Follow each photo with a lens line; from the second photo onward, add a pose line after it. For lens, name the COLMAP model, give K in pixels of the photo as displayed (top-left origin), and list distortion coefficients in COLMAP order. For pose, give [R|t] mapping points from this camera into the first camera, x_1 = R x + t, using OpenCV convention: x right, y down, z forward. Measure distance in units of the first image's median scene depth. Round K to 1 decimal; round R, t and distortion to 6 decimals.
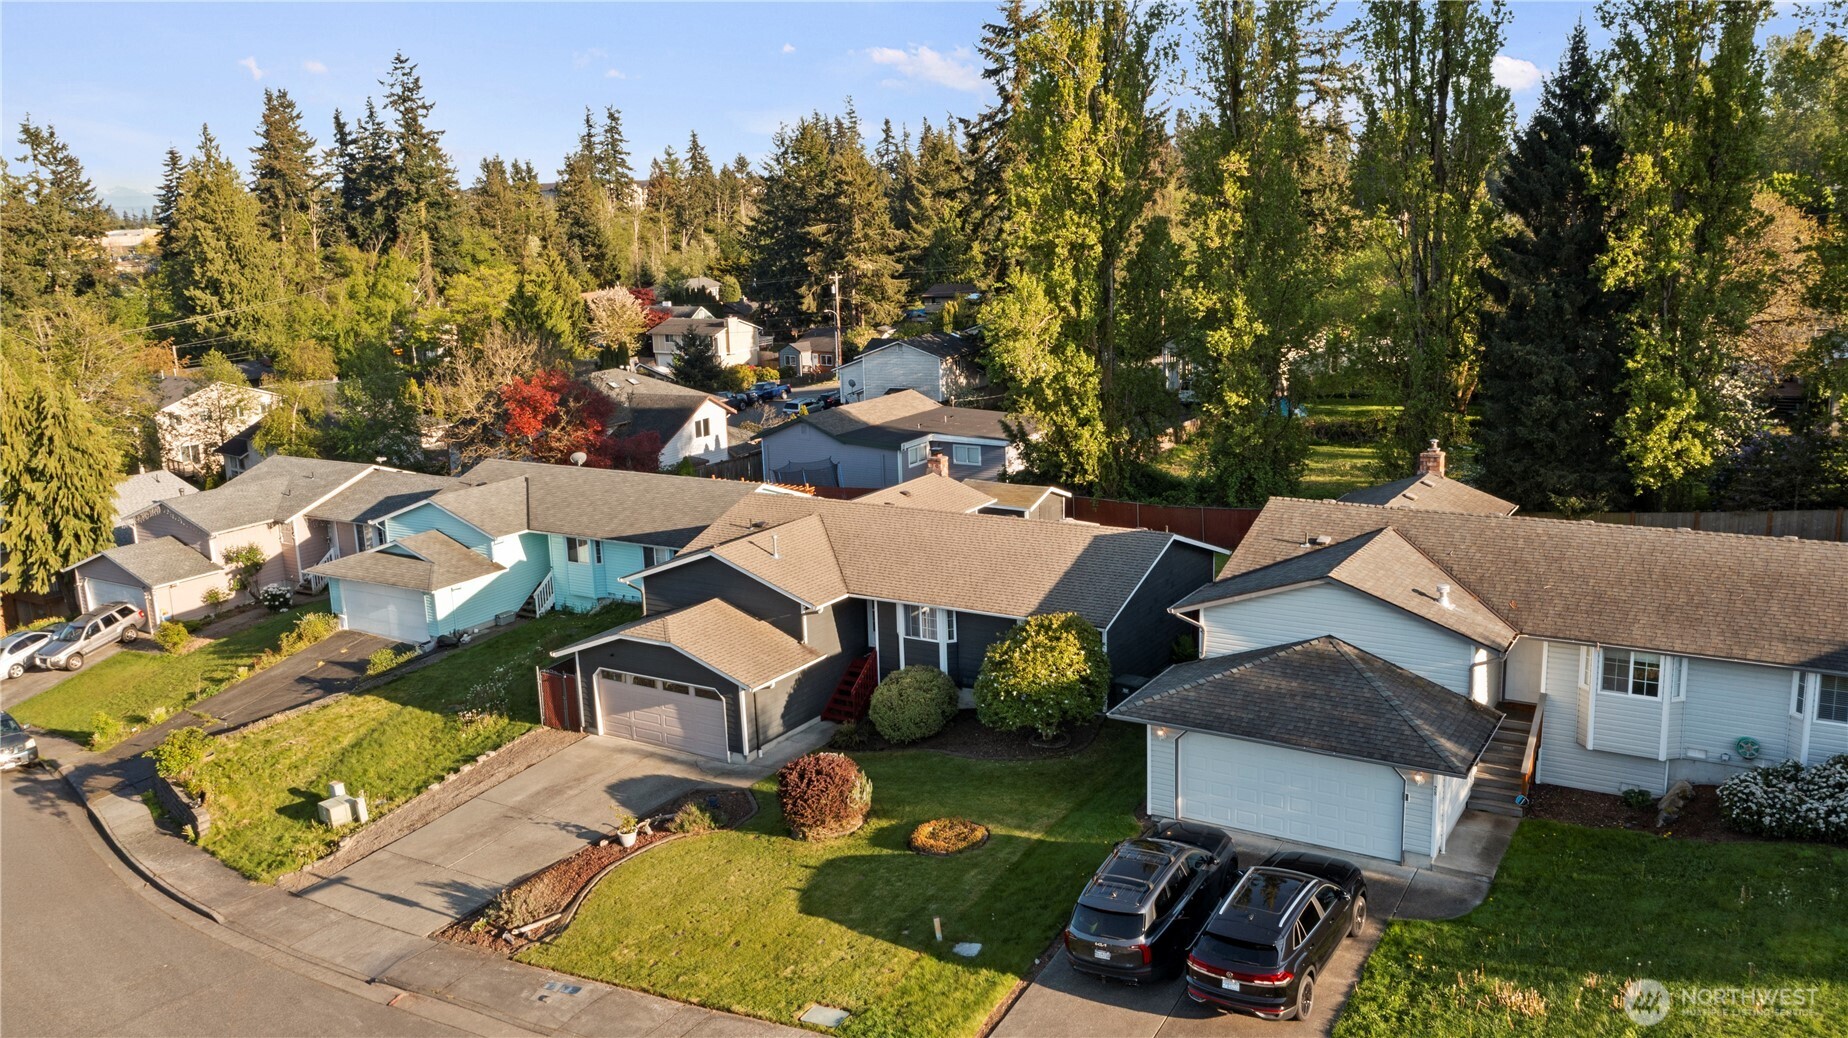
lens RADIAL K [[1481.3, 0, 924.0], [0, 1481.3, 519.0], [0, 0, 1]] dist [0.004345, 0.006566]
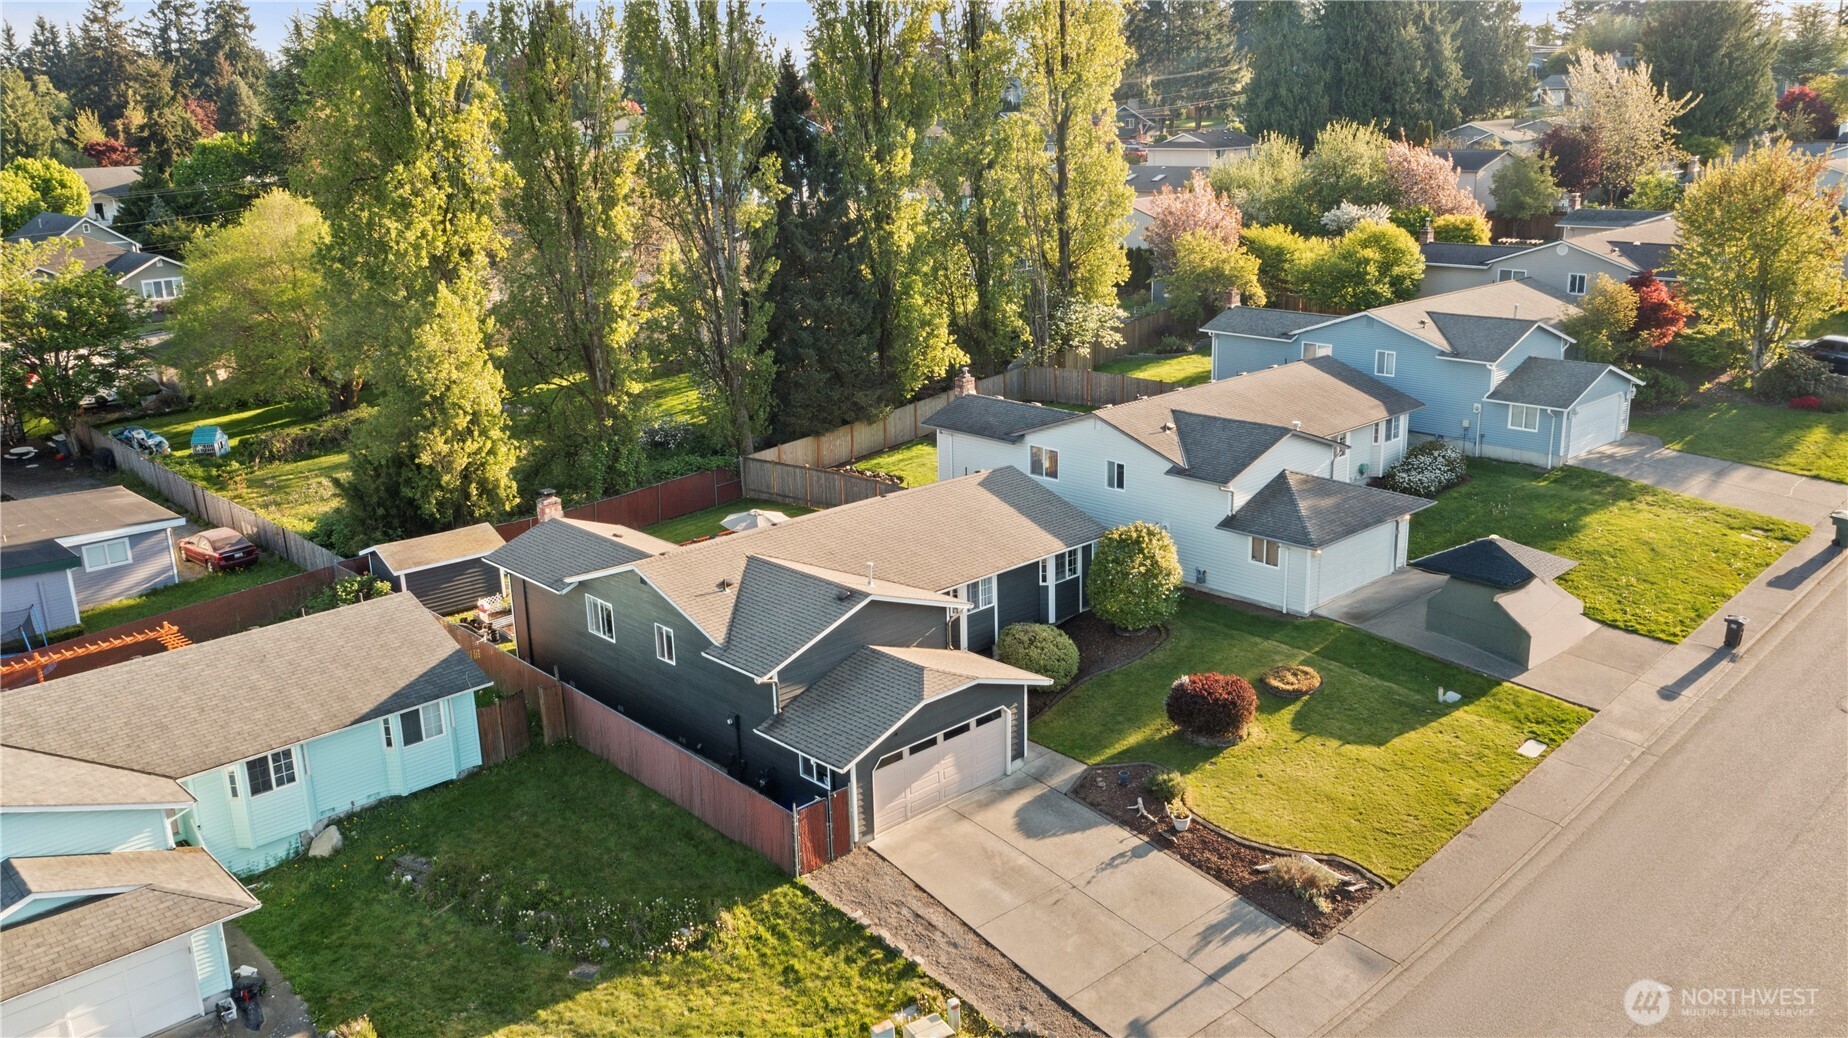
lens RADIAL K [[1481.3, 0, 924.0], [0, 1481.3, 519.0], [0, 0, 1]] dist [0.004345, 0.006566]
pose [[0.234929, -0.231309, 0.944089, -1.104791], [0.222500, 0.958281, 0.179419, -0.200072], [-0.946204, 0.167909, 0.276595, 0.805178]]
